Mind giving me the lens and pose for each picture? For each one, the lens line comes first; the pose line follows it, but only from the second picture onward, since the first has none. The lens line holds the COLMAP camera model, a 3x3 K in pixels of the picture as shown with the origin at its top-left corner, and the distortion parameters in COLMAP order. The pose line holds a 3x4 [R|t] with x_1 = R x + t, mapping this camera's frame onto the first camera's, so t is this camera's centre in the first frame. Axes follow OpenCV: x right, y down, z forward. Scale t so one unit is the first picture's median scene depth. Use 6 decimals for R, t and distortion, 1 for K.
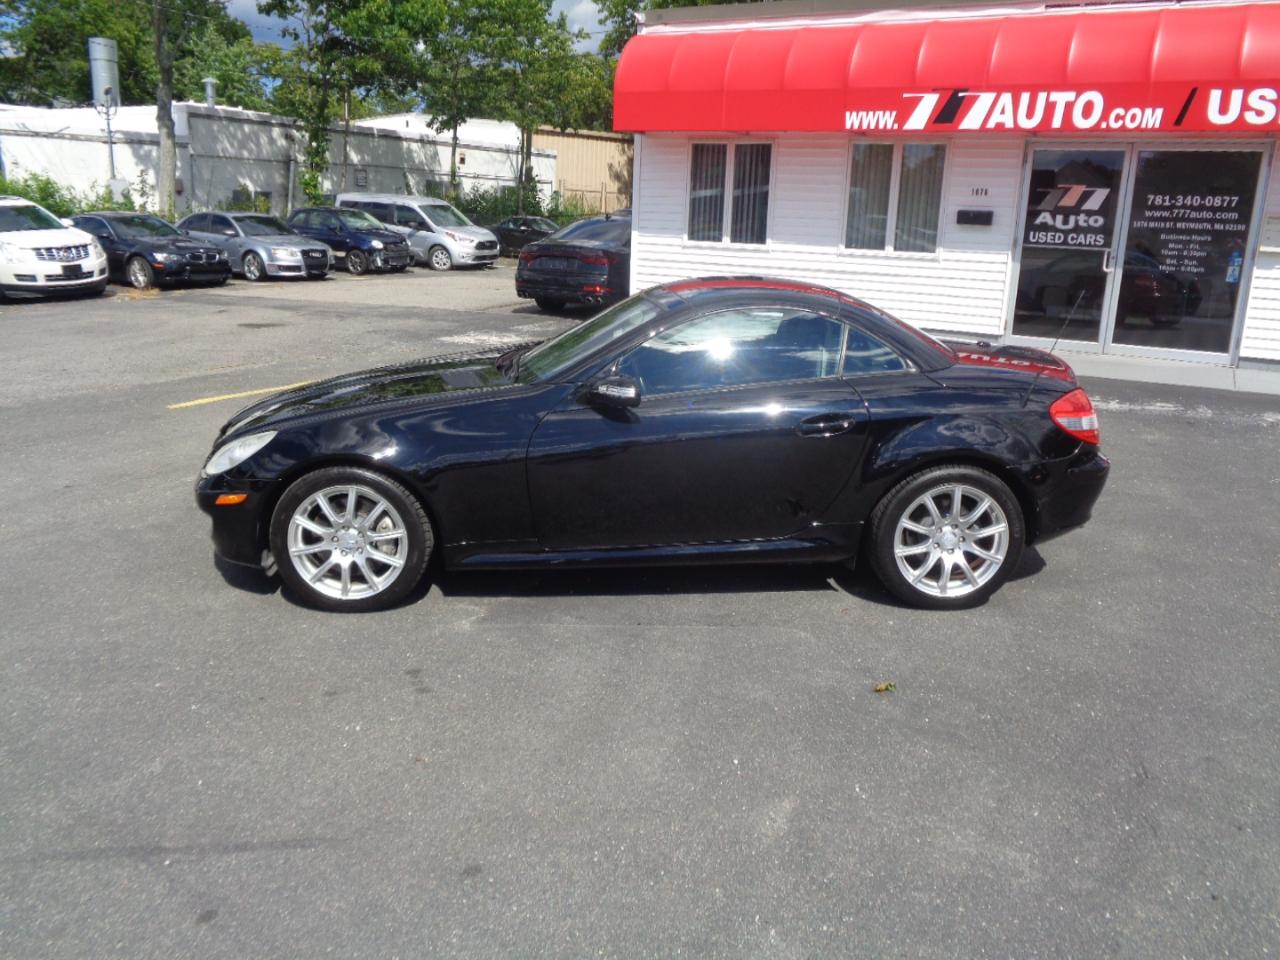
lens RADIAL K [[1034.6, 0, 632.6], [0, 1034.6, 479.2], [0, 0, 1]] dist [-0.014513, 0.002343]
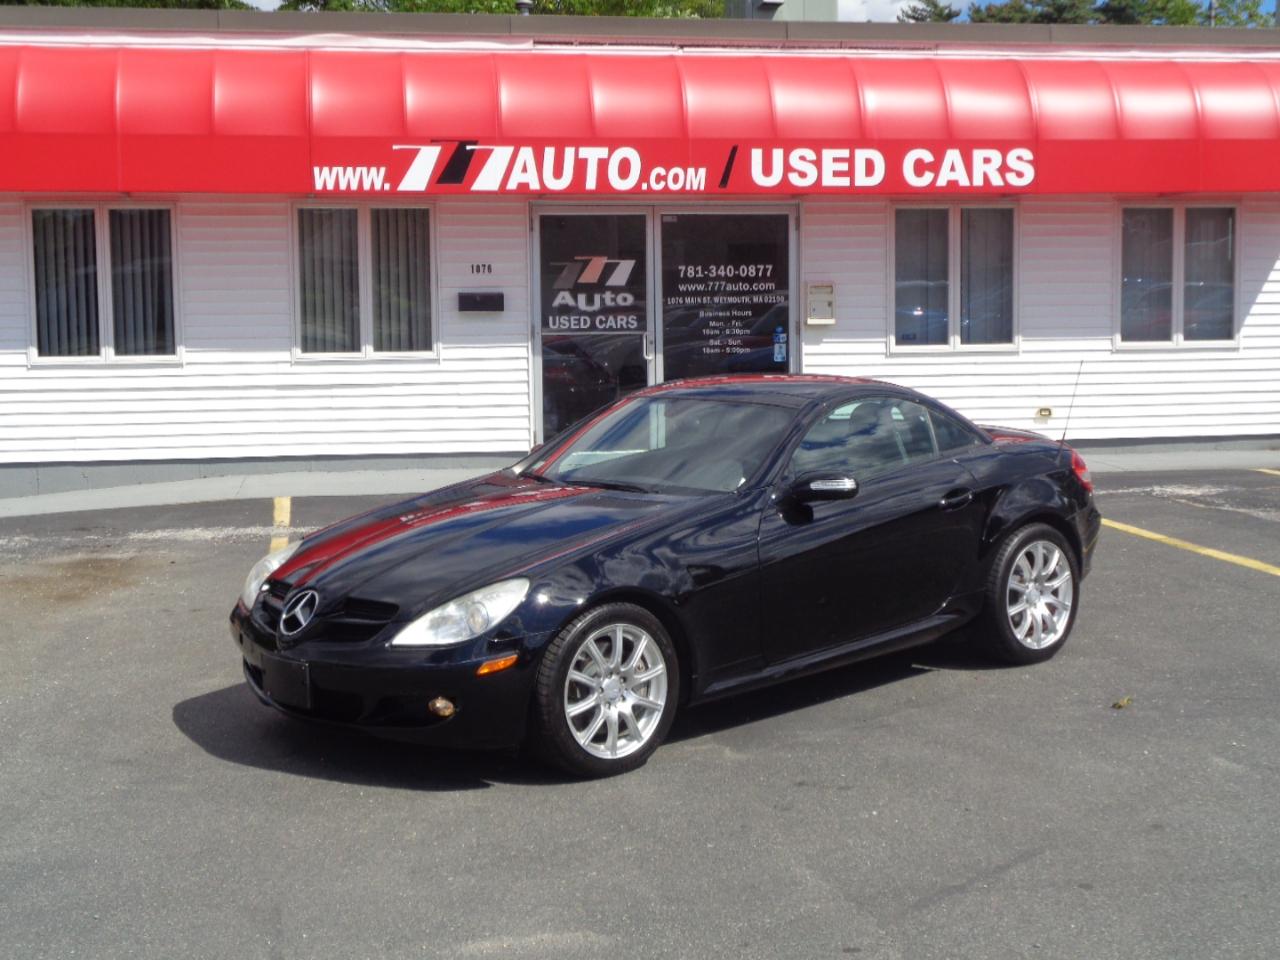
lens RADIAL K [[1863.8, 0, 640.2], [0, 1863.8, 481.8], [0, 0, 1]] dist [-0.003218, 0.000000]
pose [[0.765502, -0.103420, 0.635068, -0.494861], [0.197544, 0.977106, -0.078996, 0.006699], [-0.612359, 0.185925, 0.768406, -0.103452]]
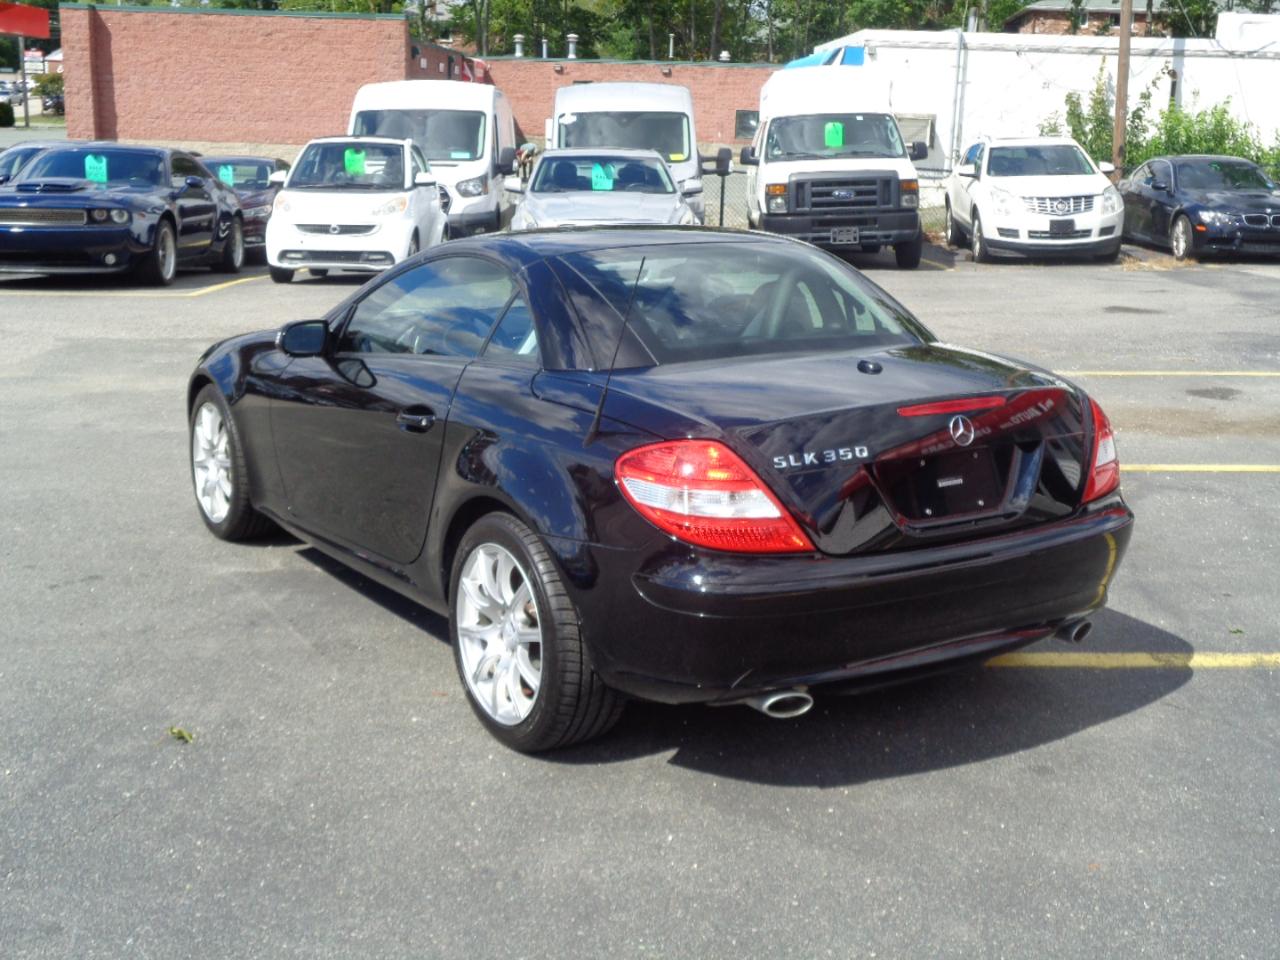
lens RADIAL K [[1533.7, 0, 641.5], [0, 1533.7, 489.5], [0, 0, 1]] dist [-0.024405, 0.000000]
pose [[0.489840, 0.186433, -0.851645, 0.459556], [-0.224155, 0.970959, 0.083626, -0.050184], [0.842503, 0.149937, 0.517405, 0.232037]]
